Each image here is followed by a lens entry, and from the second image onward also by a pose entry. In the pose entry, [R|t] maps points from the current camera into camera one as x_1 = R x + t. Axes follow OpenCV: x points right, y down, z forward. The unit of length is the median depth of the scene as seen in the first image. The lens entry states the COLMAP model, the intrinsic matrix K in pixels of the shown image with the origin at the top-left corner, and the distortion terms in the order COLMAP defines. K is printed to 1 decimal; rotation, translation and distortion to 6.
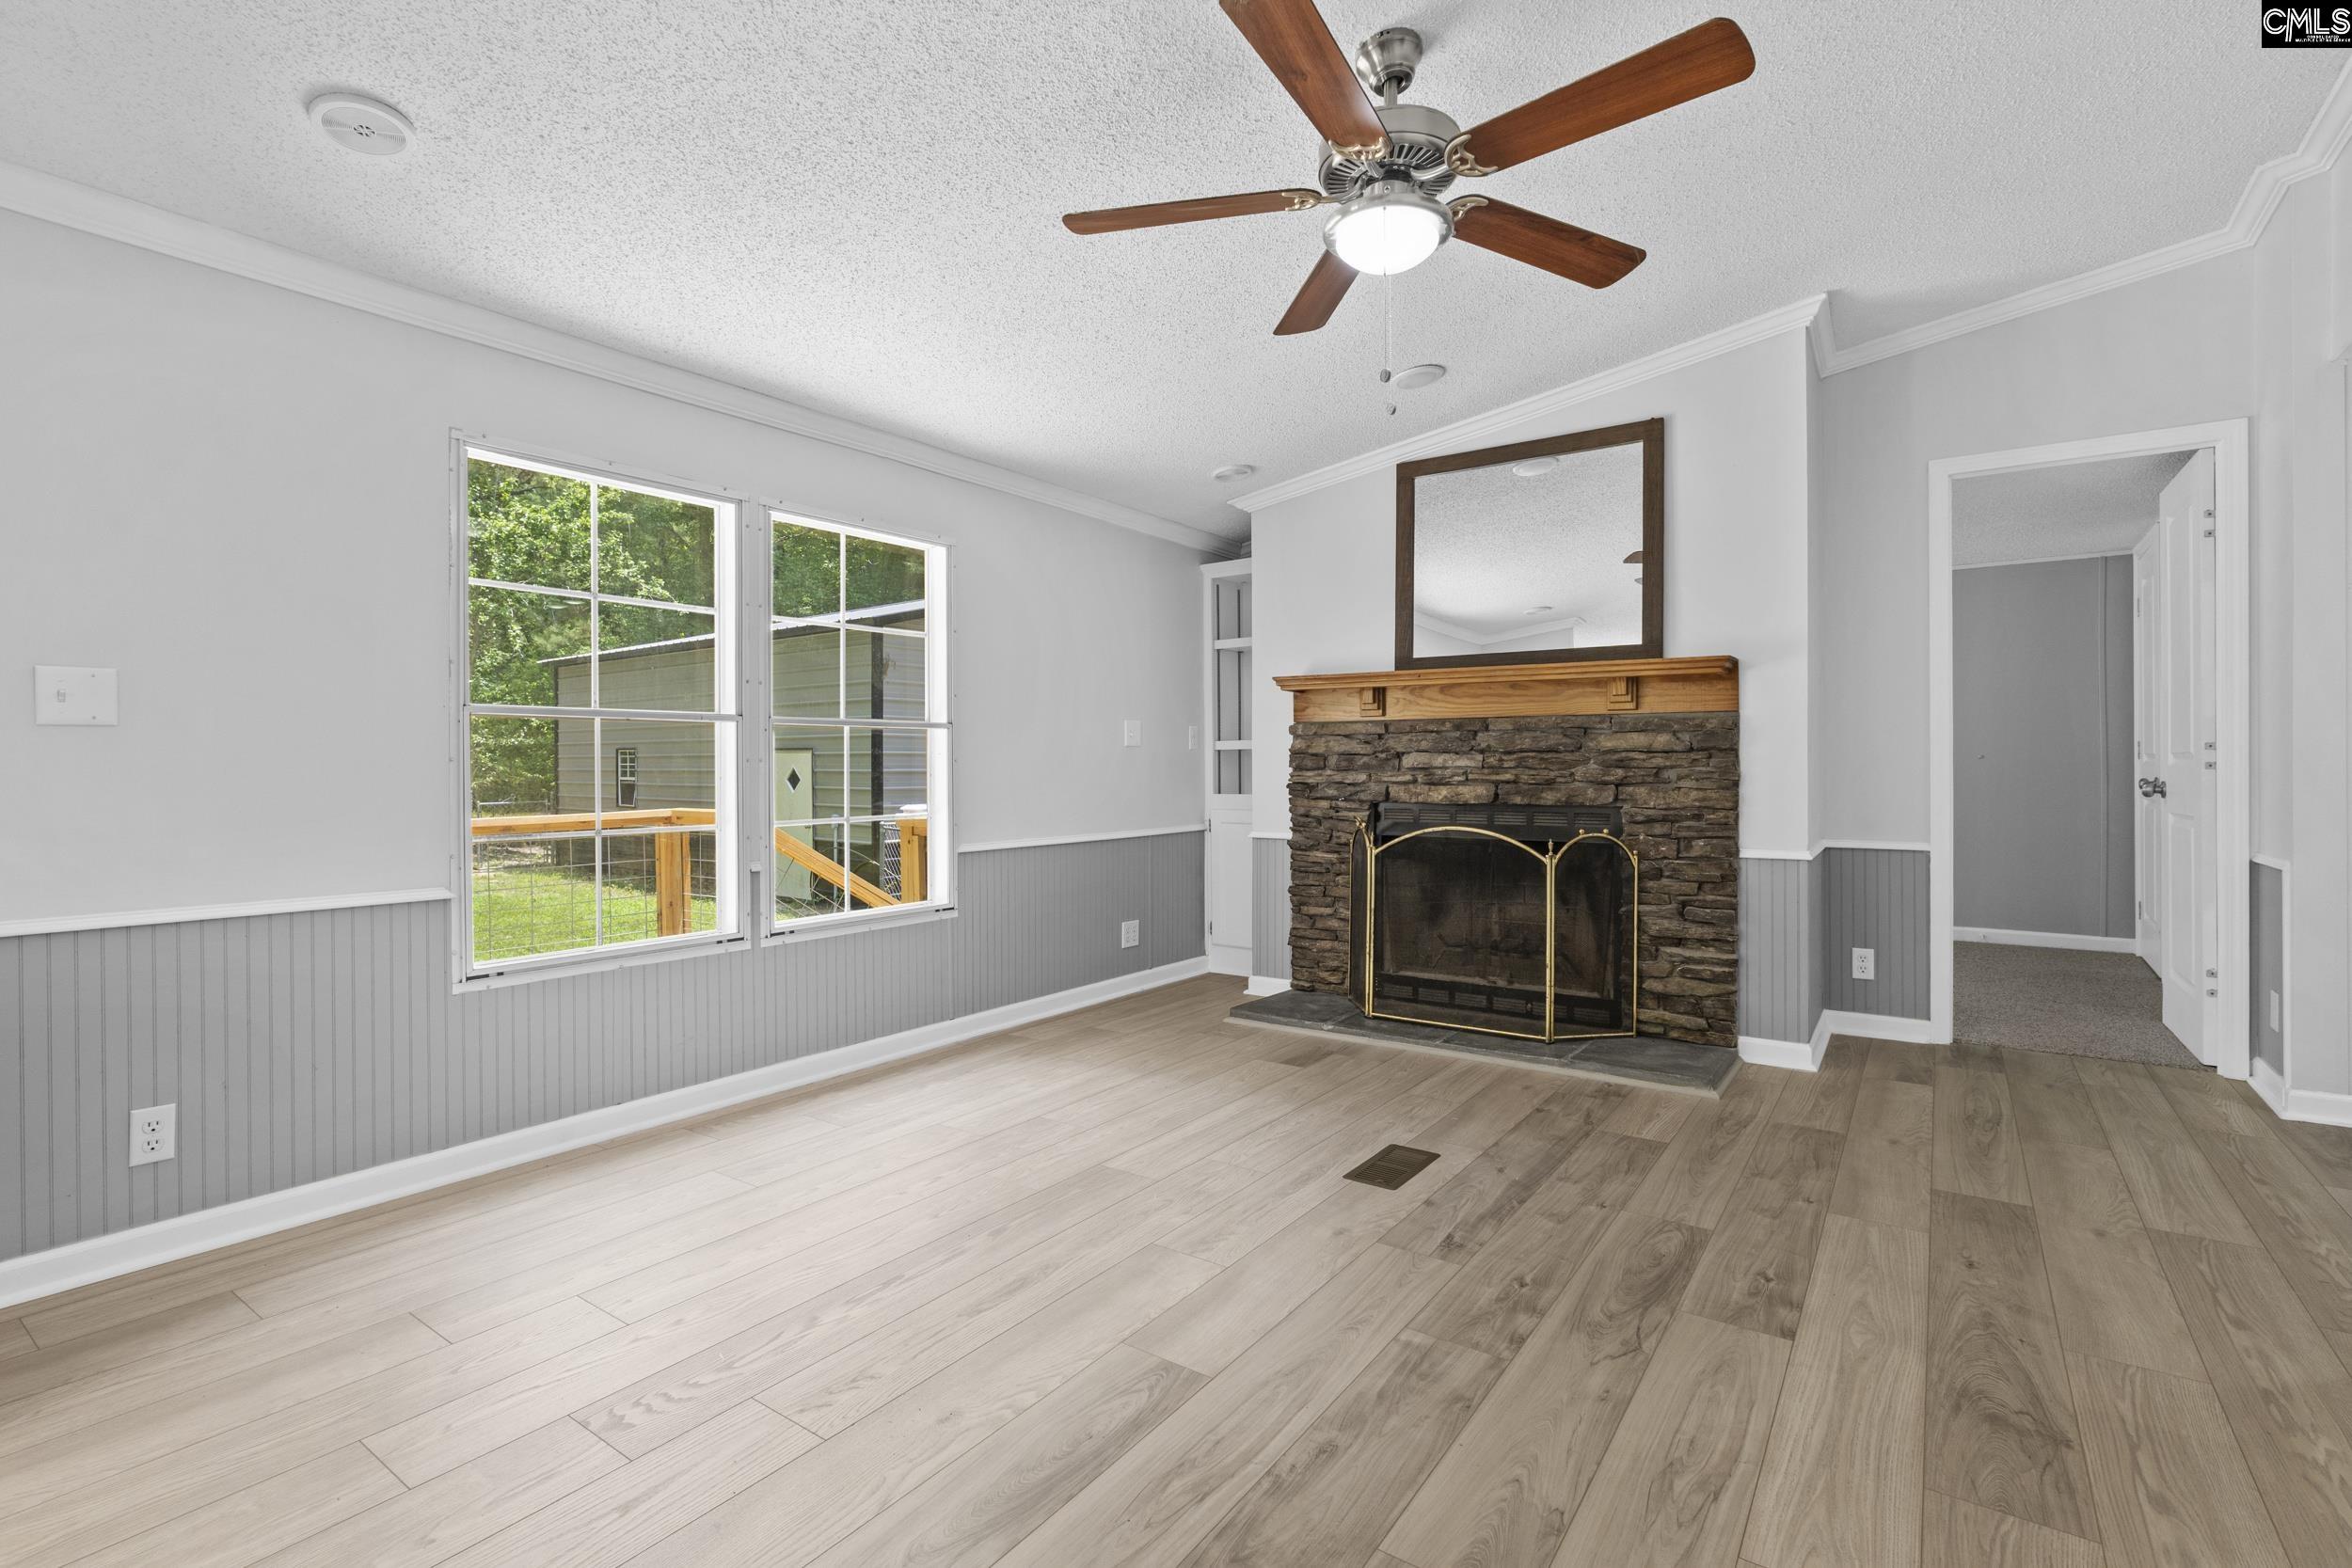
lens RADIAL K [[1084.7, 0, 1177.2], [0, 1084.7, 768.1], [0, 0, 1]] dist [-0.001882, 0.000631]
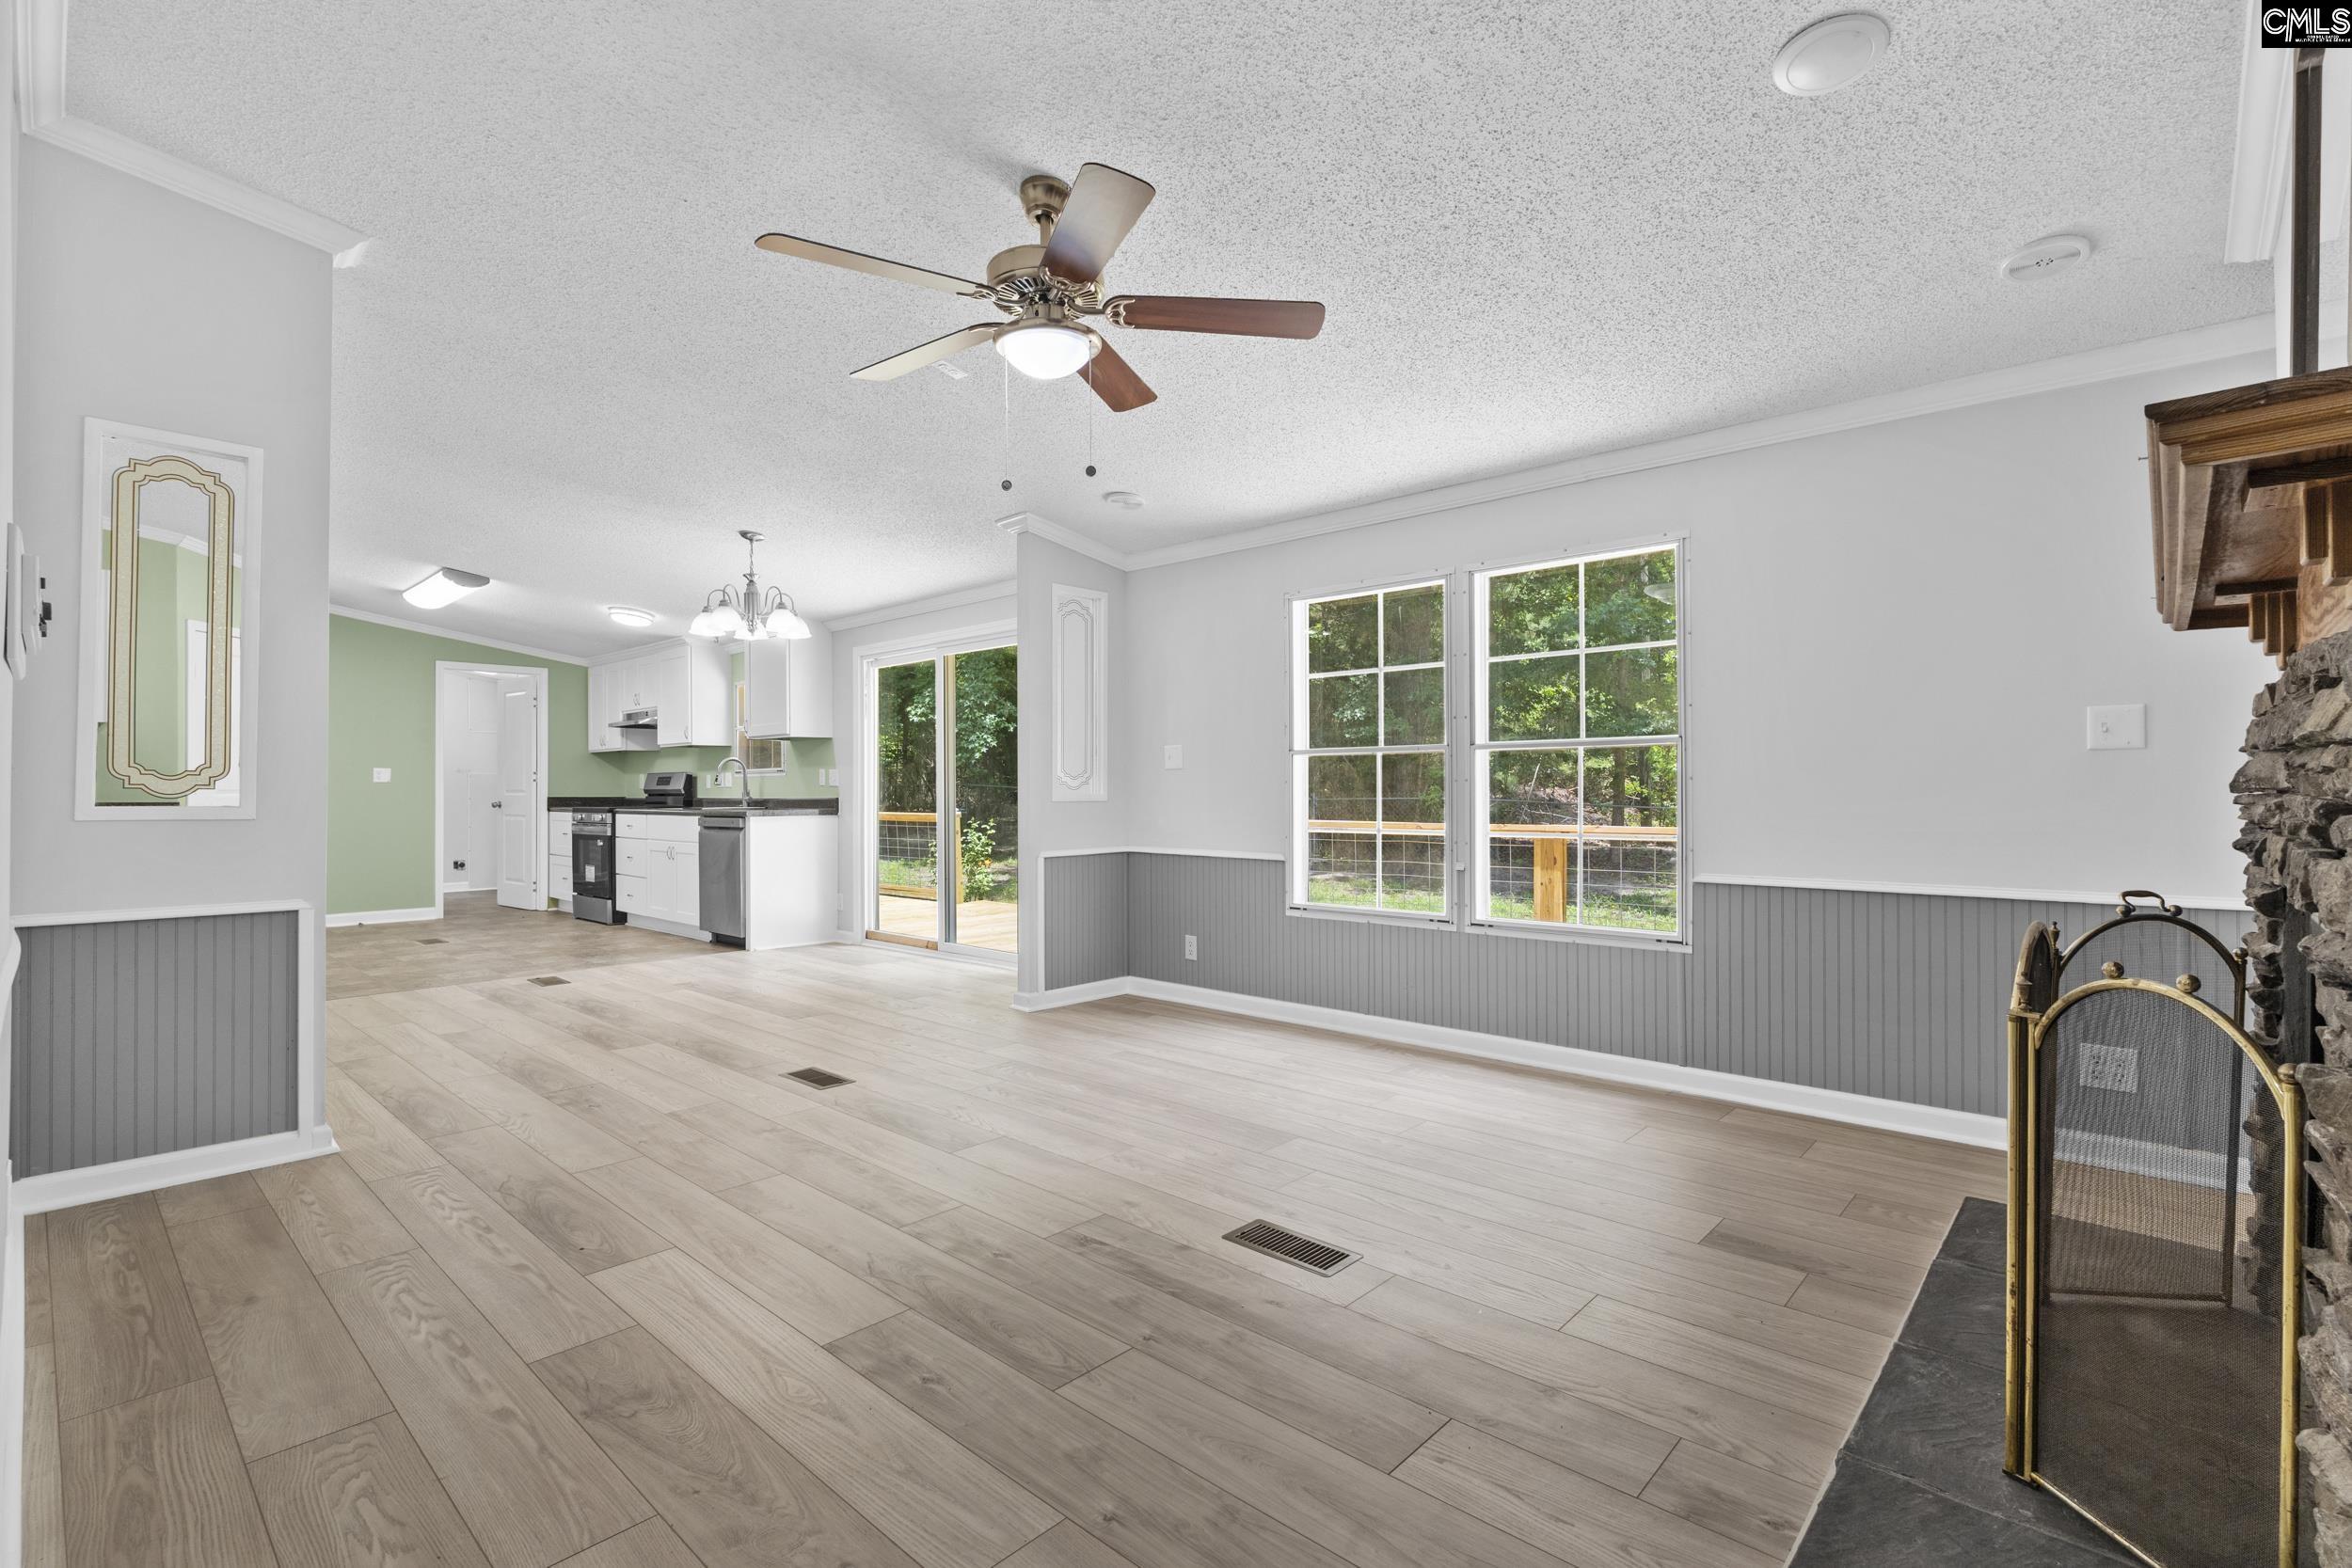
lens RADIAL K [[1080.9, 0, 1160.9], [0, 1080.9, 778.6], [0, 0, 1]] dist [-0.000527, 0.000119]
pose [[-0.146426, -0.005513, -0.989206, 1.265710], [0.006023, 0.999961, -0.006465, -0.004147], [0.989203, -0.006905, -0.146387, 1.208981]]
